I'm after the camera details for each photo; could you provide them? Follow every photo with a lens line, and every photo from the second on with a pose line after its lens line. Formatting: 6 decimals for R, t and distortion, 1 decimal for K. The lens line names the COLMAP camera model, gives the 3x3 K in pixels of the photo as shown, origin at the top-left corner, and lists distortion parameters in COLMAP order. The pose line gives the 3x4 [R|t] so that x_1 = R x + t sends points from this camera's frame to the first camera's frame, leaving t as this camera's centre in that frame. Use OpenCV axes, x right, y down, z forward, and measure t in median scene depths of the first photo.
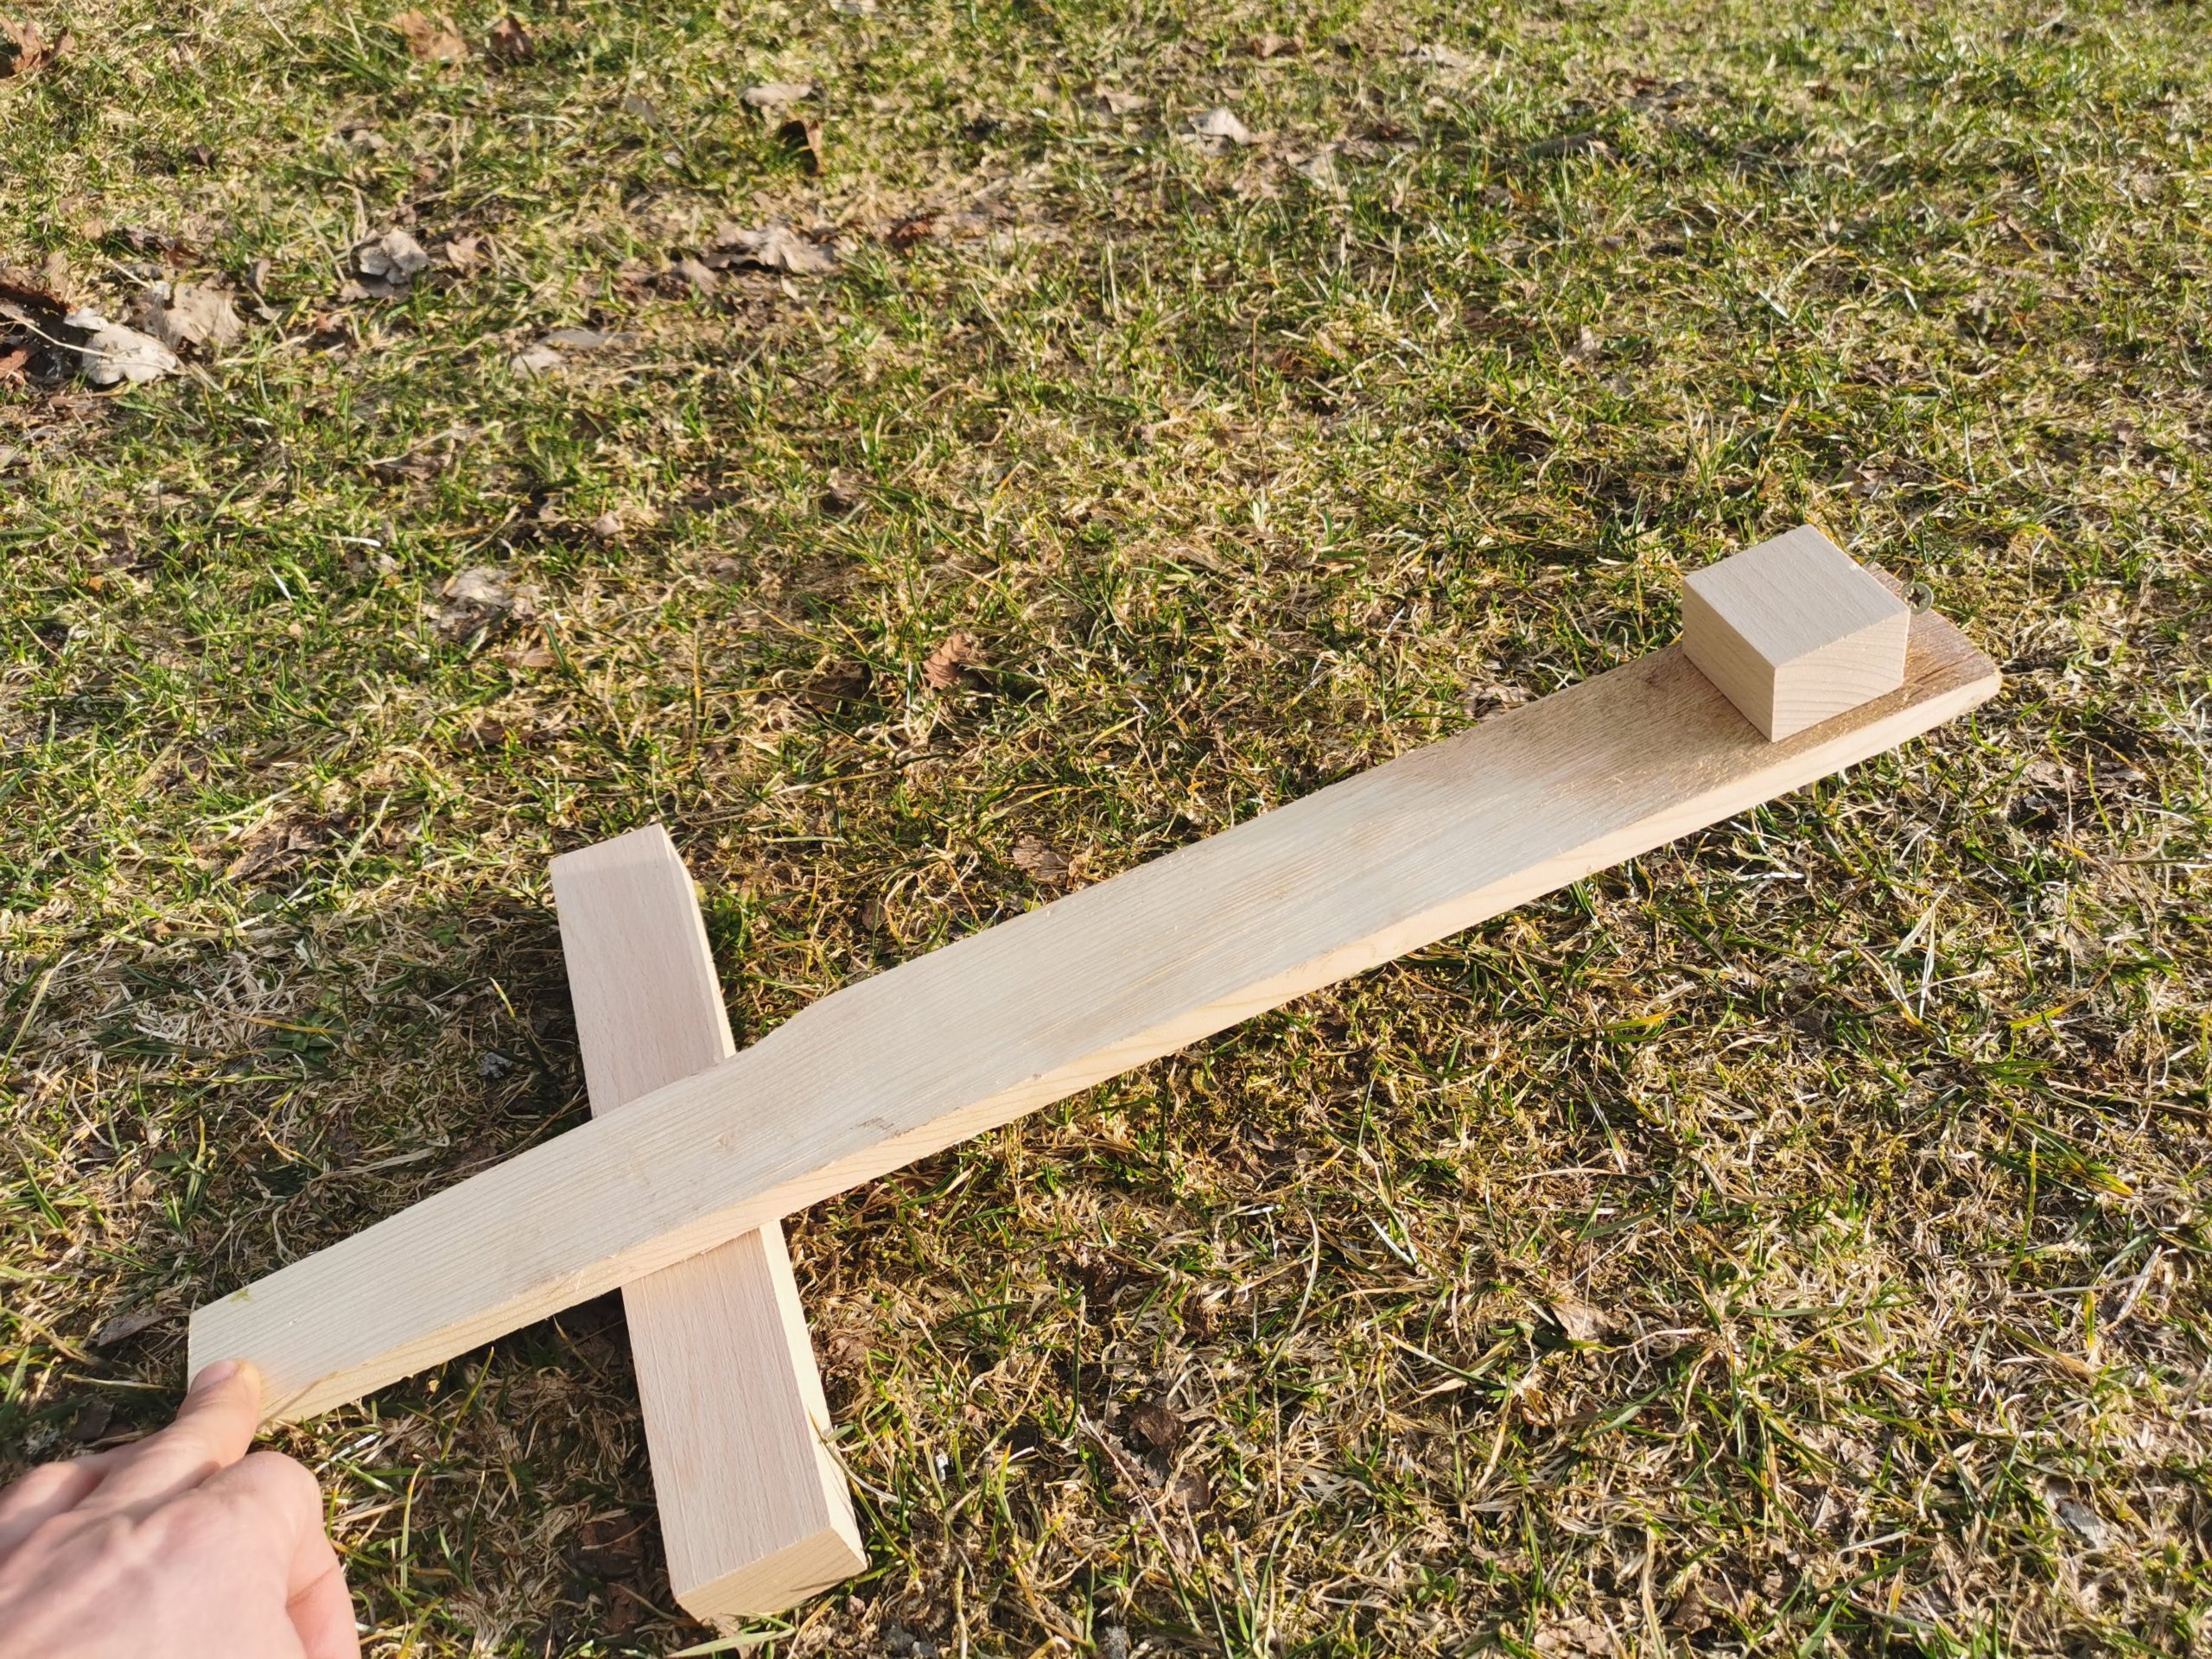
lens RADIAL K [[1735.9, 0, 1106.0], [0, 1735.9, 829.5], [0, 0, 1]] dist [0.062408, -0.052970]
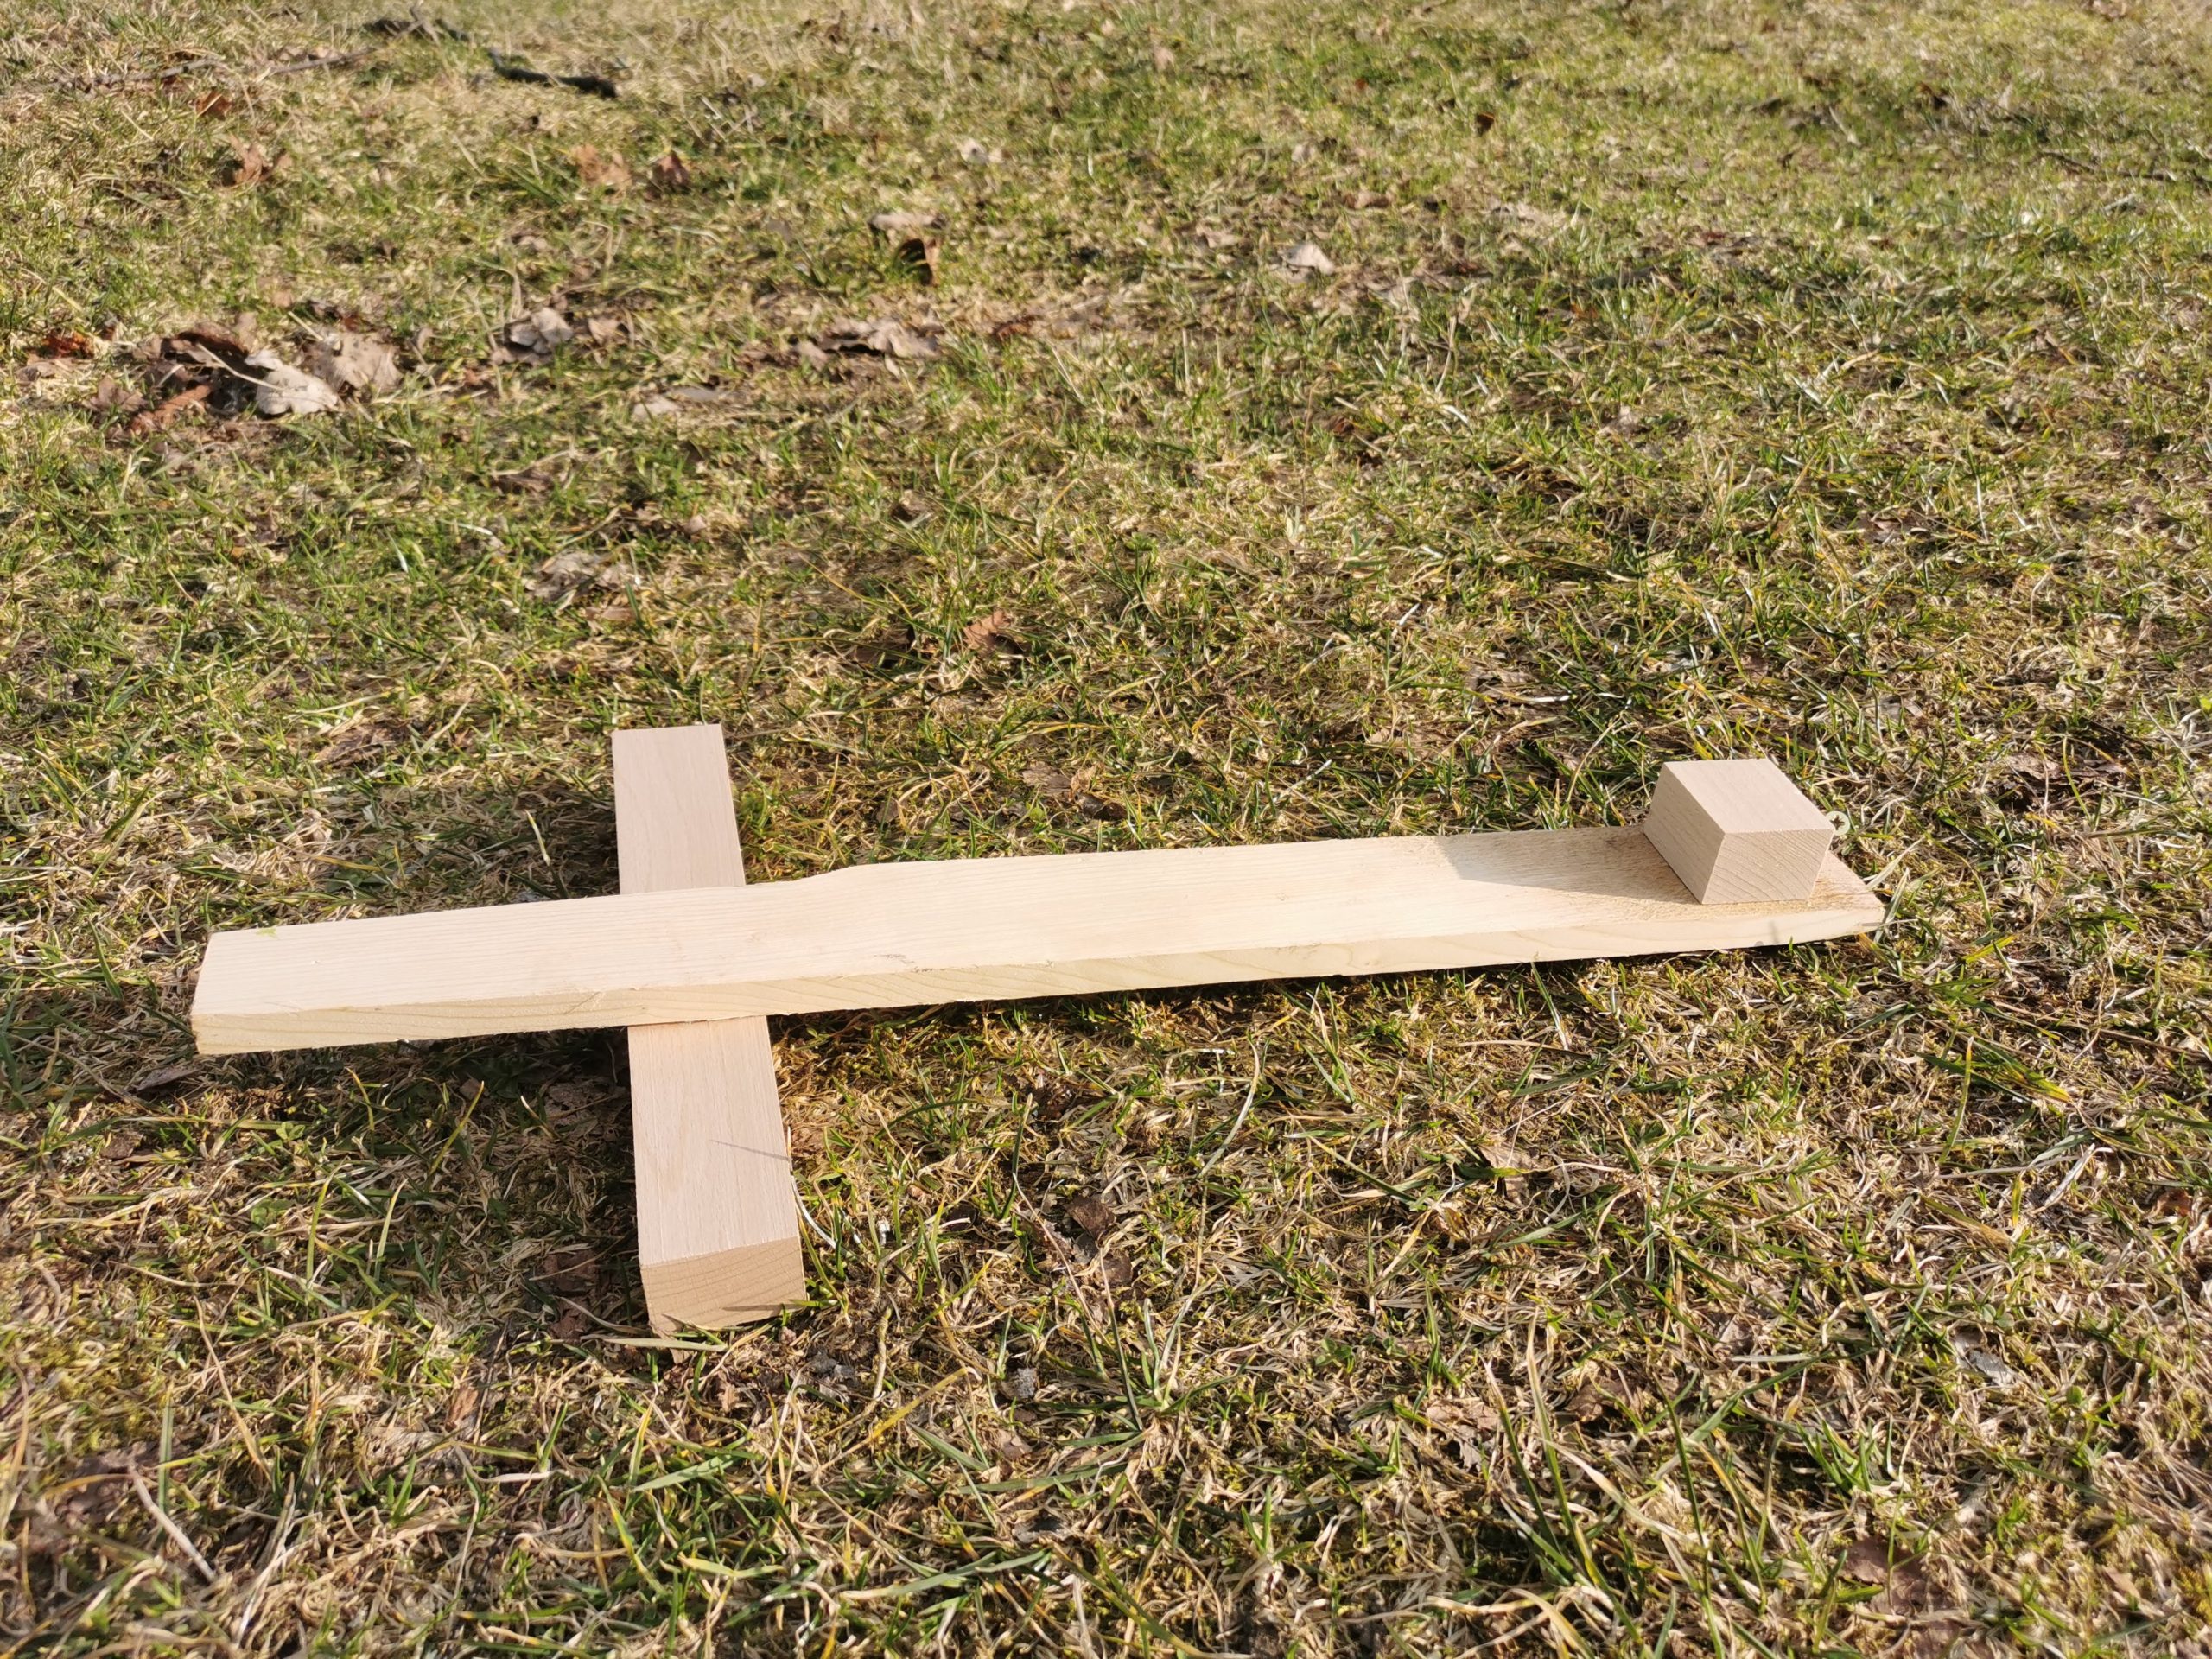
lens RADIAL K [[1735.9, 0, 1106.0], [0, 1735.9, 829.5], [0, 0, 1]] dist [0.062408, -0.052970]
pose [[0.996184, 0.055150, -0.067649, 0.062222], [-0.063066, 0.990637, -0.121082, 0.151419], [0.060338, 0.124886, 0.990335, -0.045026]]
